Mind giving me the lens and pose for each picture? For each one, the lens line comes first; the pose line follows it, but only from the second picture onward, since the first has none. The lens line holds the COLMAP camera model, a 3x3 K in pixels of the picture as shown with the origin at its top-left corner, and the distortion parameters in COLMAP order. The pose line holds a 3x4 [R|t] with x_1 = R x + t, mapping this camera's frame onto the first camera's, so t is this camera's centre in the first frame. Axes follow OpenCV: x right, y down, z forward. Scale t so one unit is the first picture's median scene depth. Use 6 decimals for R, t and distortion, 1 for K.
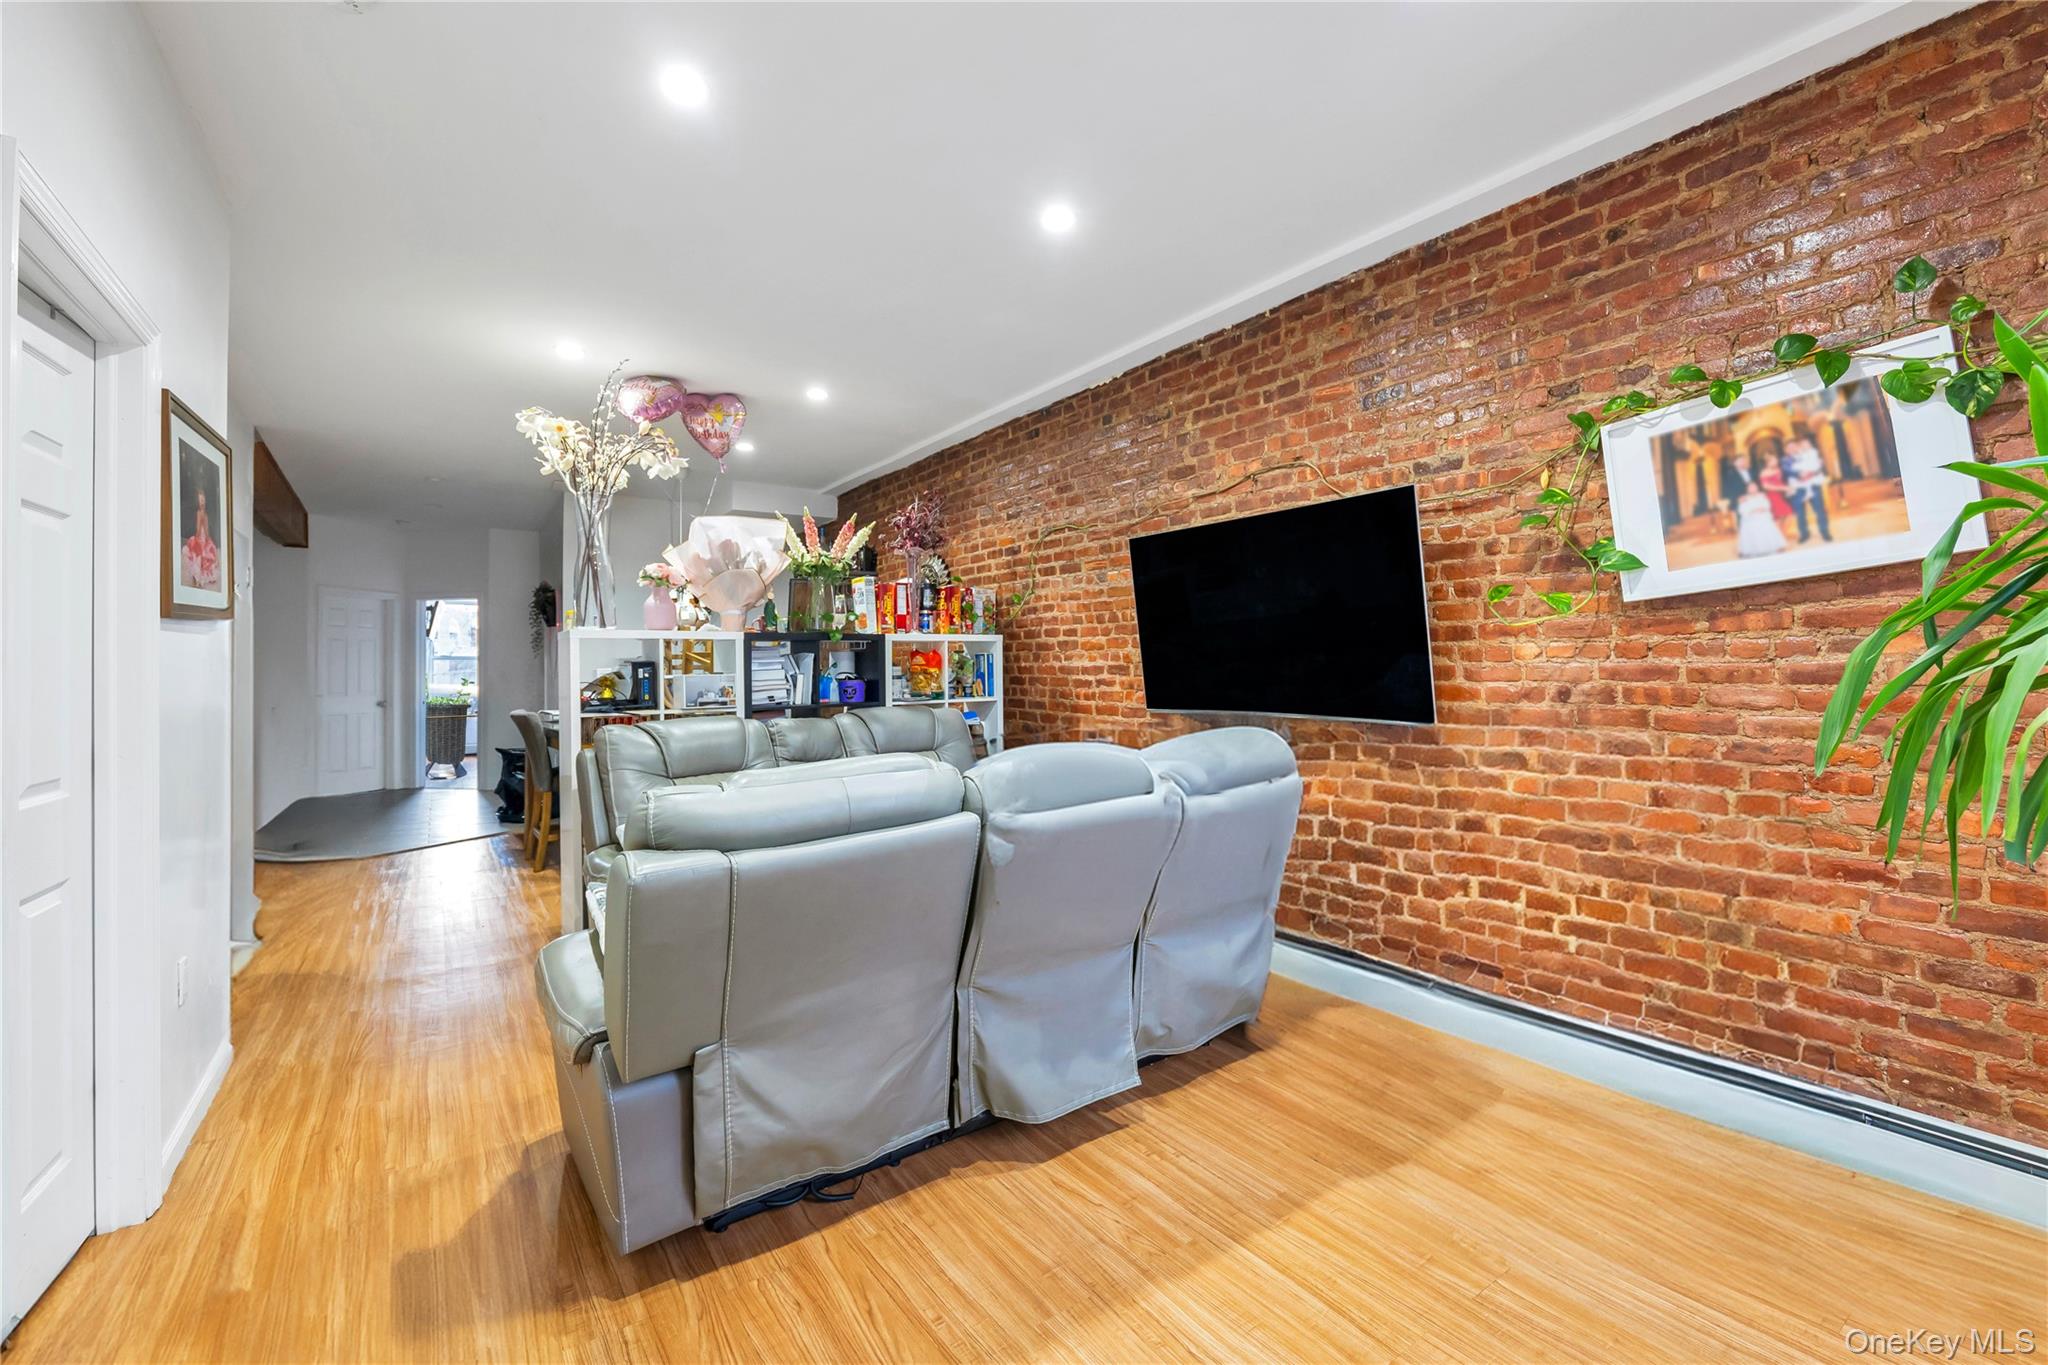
lens RADIAL K [[841.2, 0, 1024.0], [0, 841.2, 682.5], [0, 0, 1]] dist [-0.014090, 0.000370]
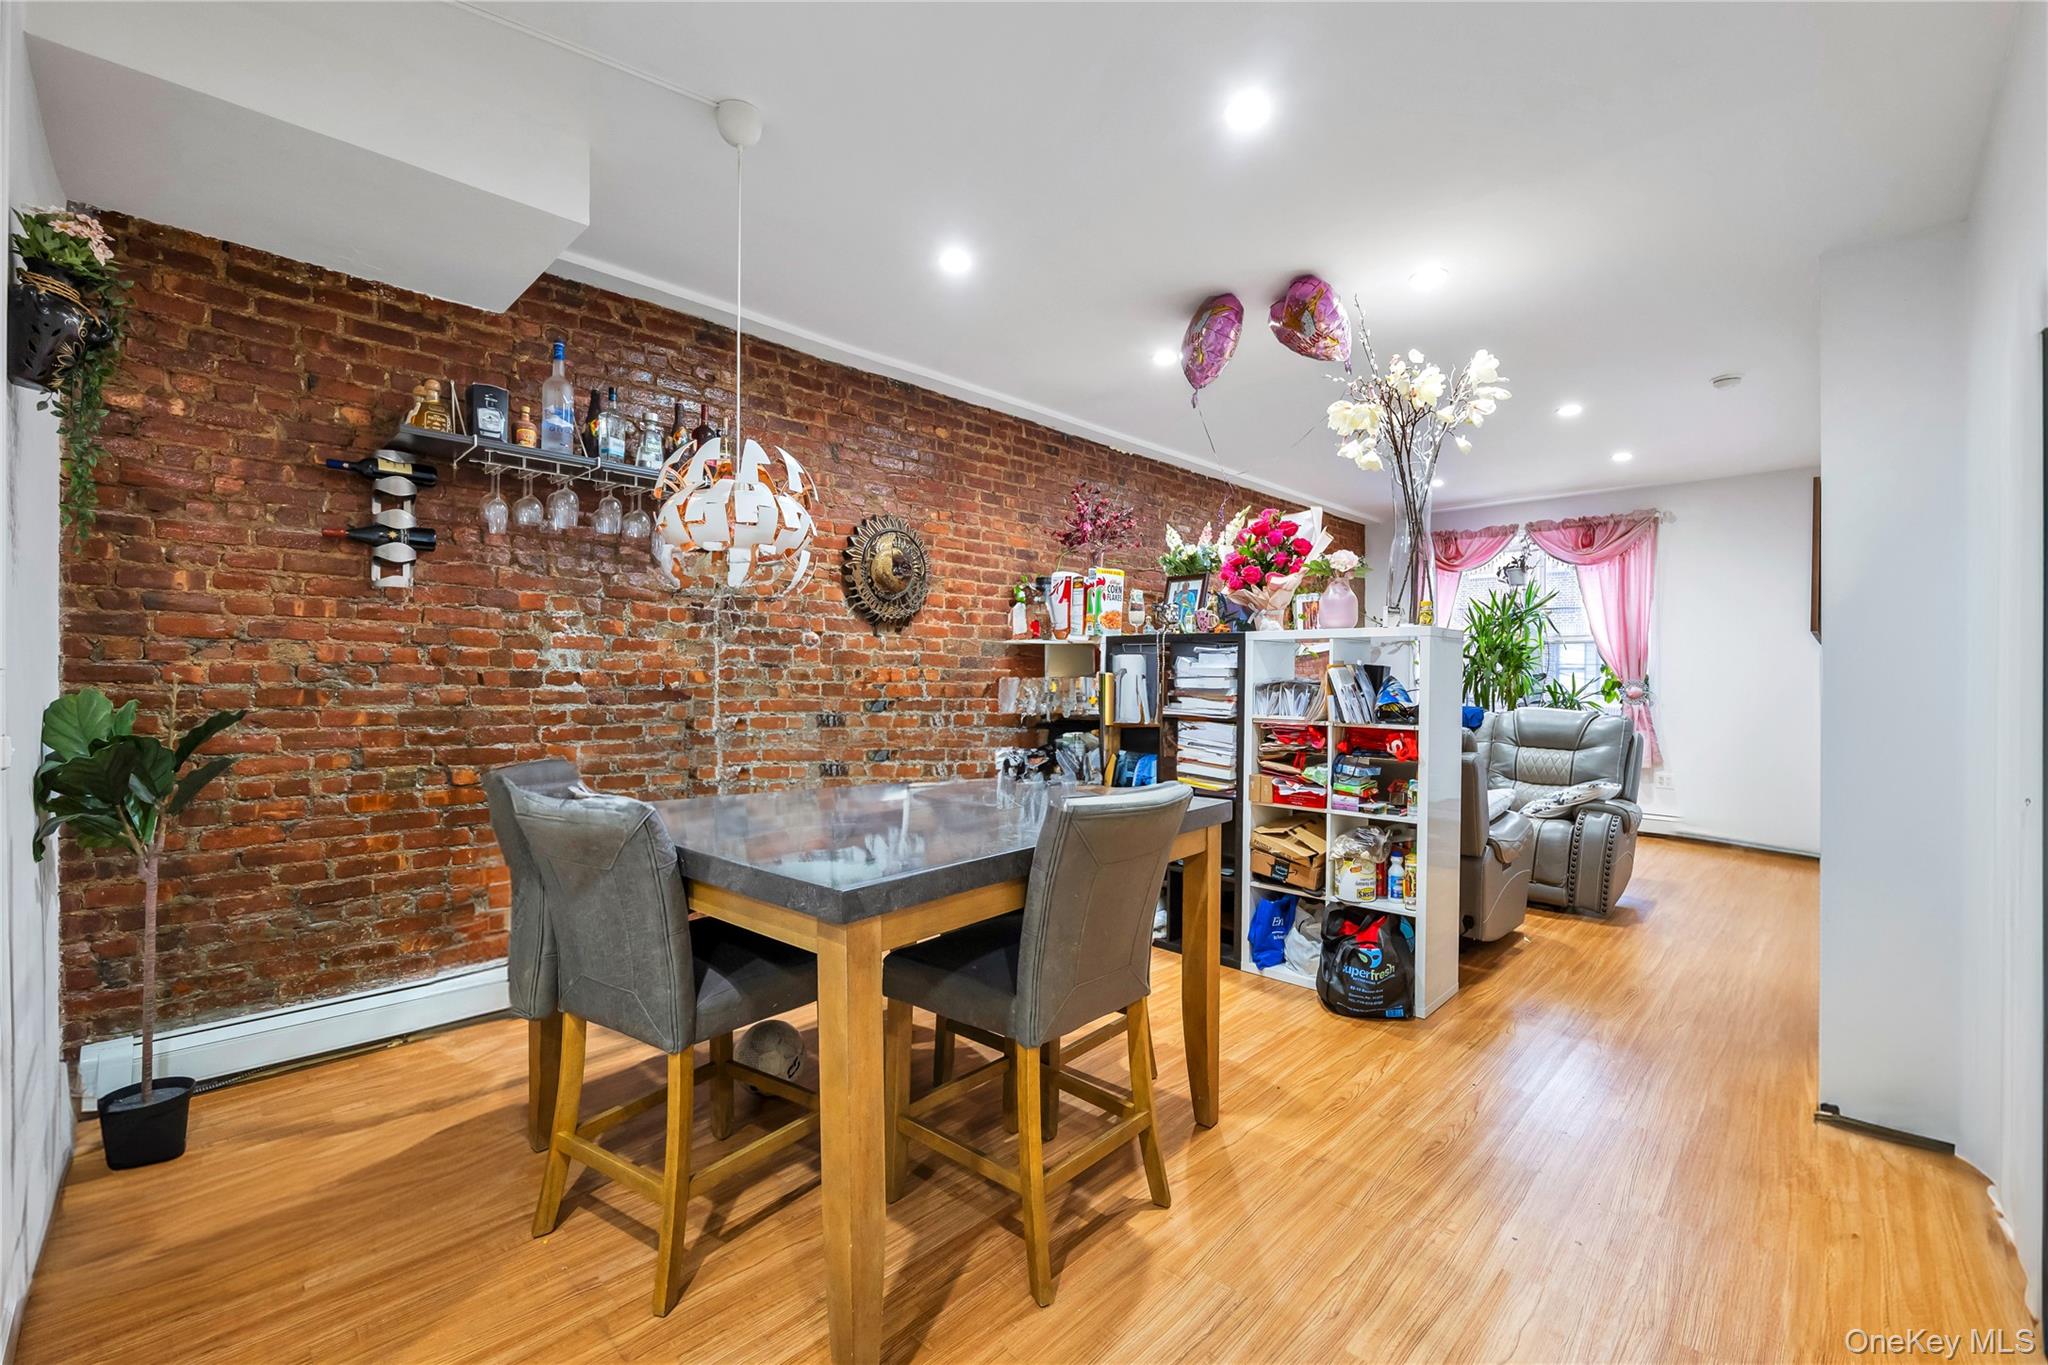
lens RADIAL K [[866.1, 0, 1024.0], [0, 866.1, 682.5], [0, 0, 1]] dist [-0.015921, 0.000037]
pose [[-0.182917, -0.010117, 0.983076, -1.395350], [0.006804, 0.999910, 0.011557, -0.029462], [-0.983105, 0.008803, -0.182832, 1.662128]]
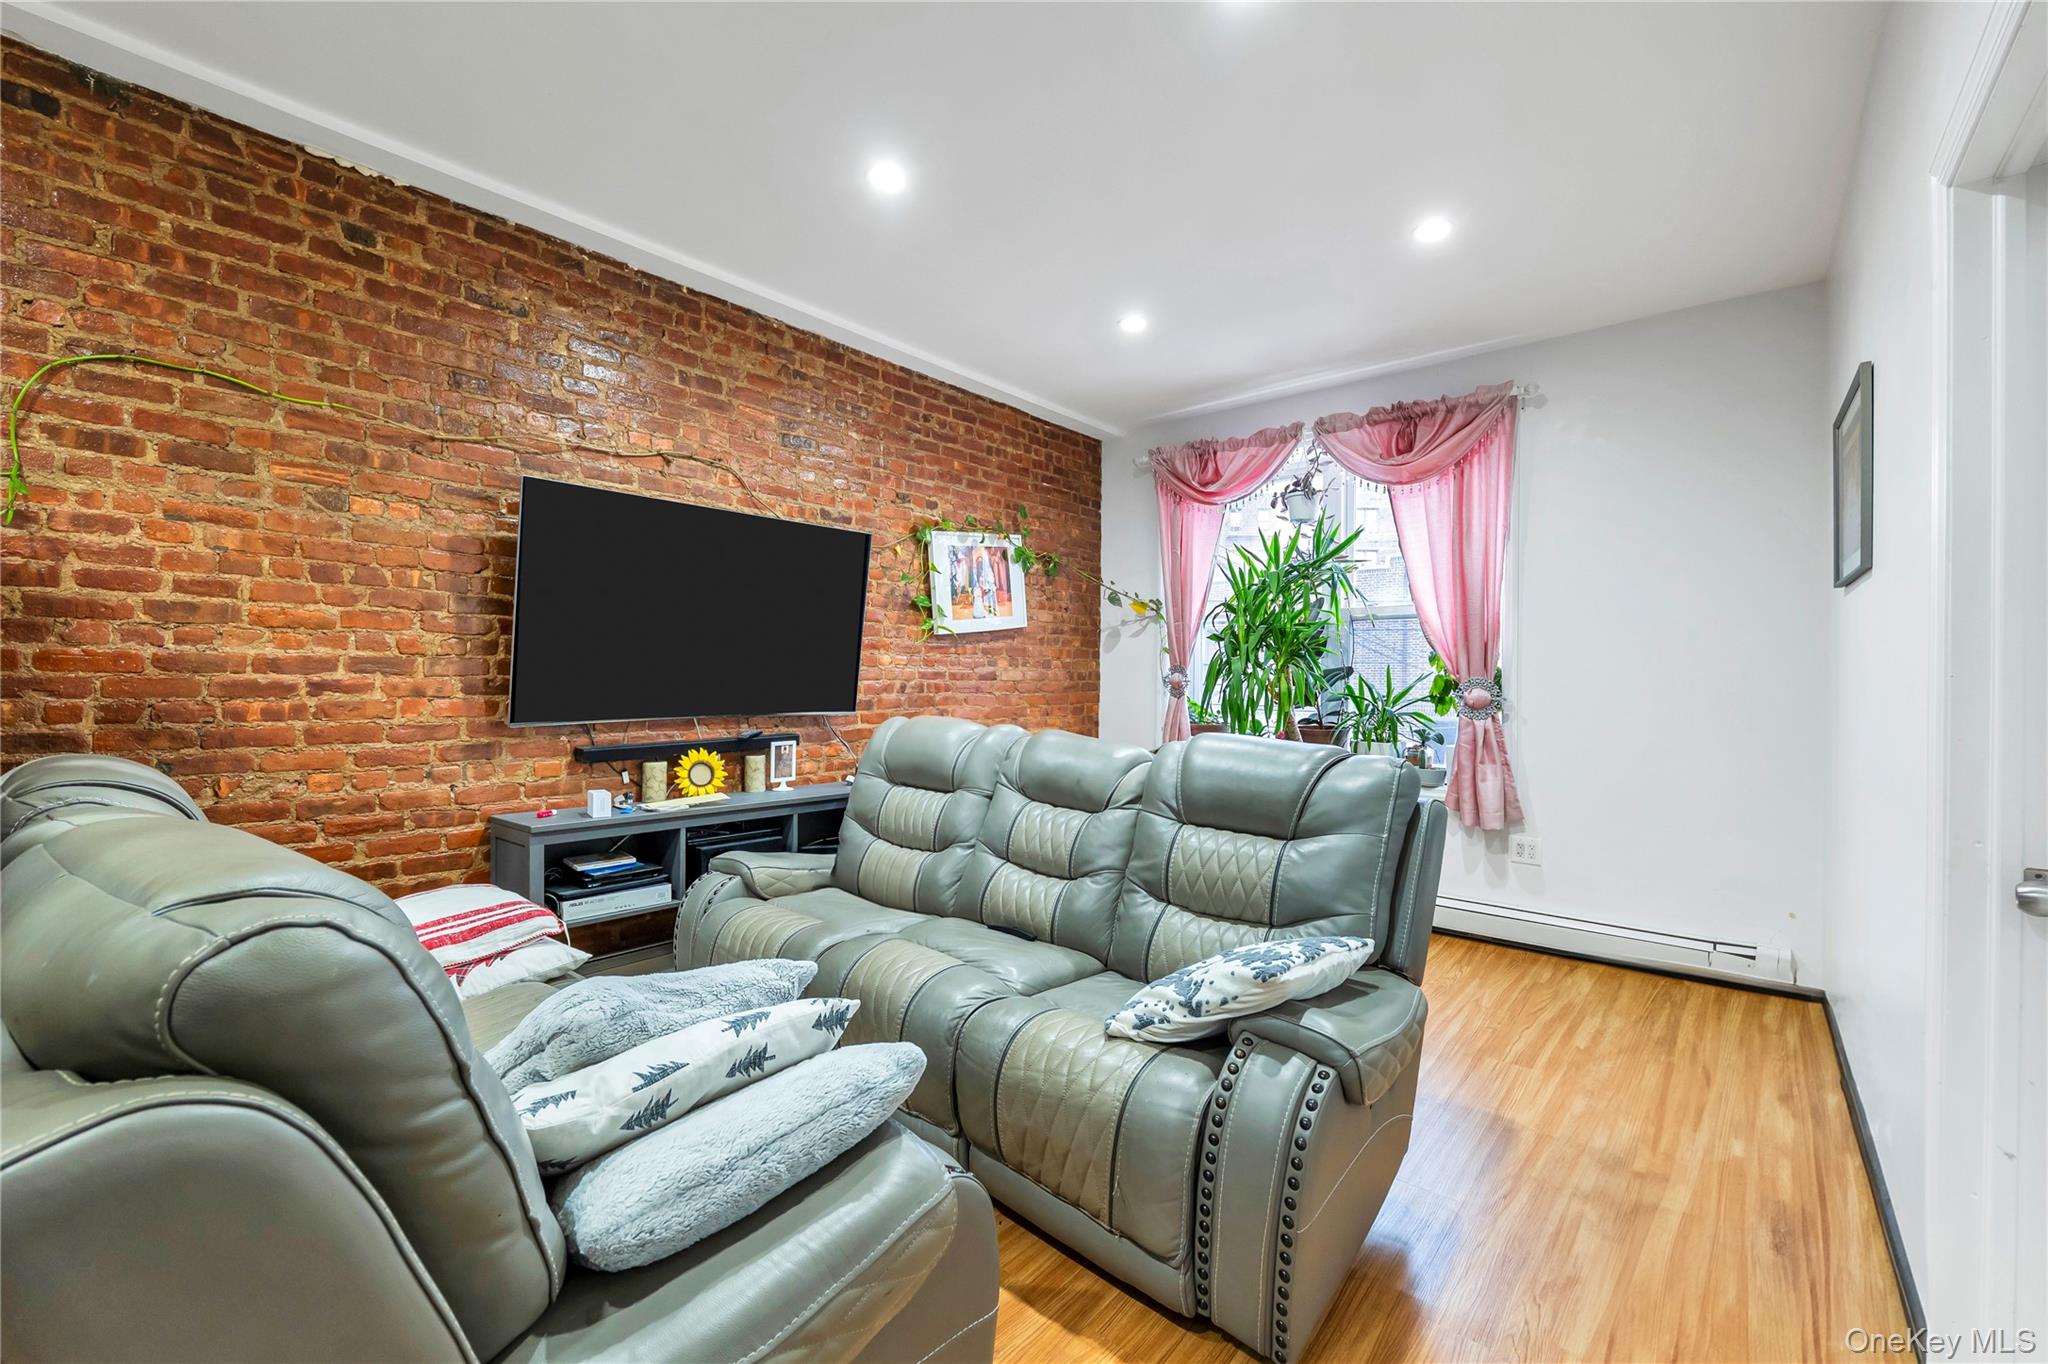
lens RADIAL K [[841.2, 0, 1024.0], [0, 841.2, 682.0], [0, 0, 1]] dist [-0.014090, 0.000370]
pose [[-0.245880, -0.010966, 0.969238, -0.689751], [0.001148, 0.999932, 0.011605, -0.011293], [-0.969300, 0.003966, -0.245850, 0.834073]]
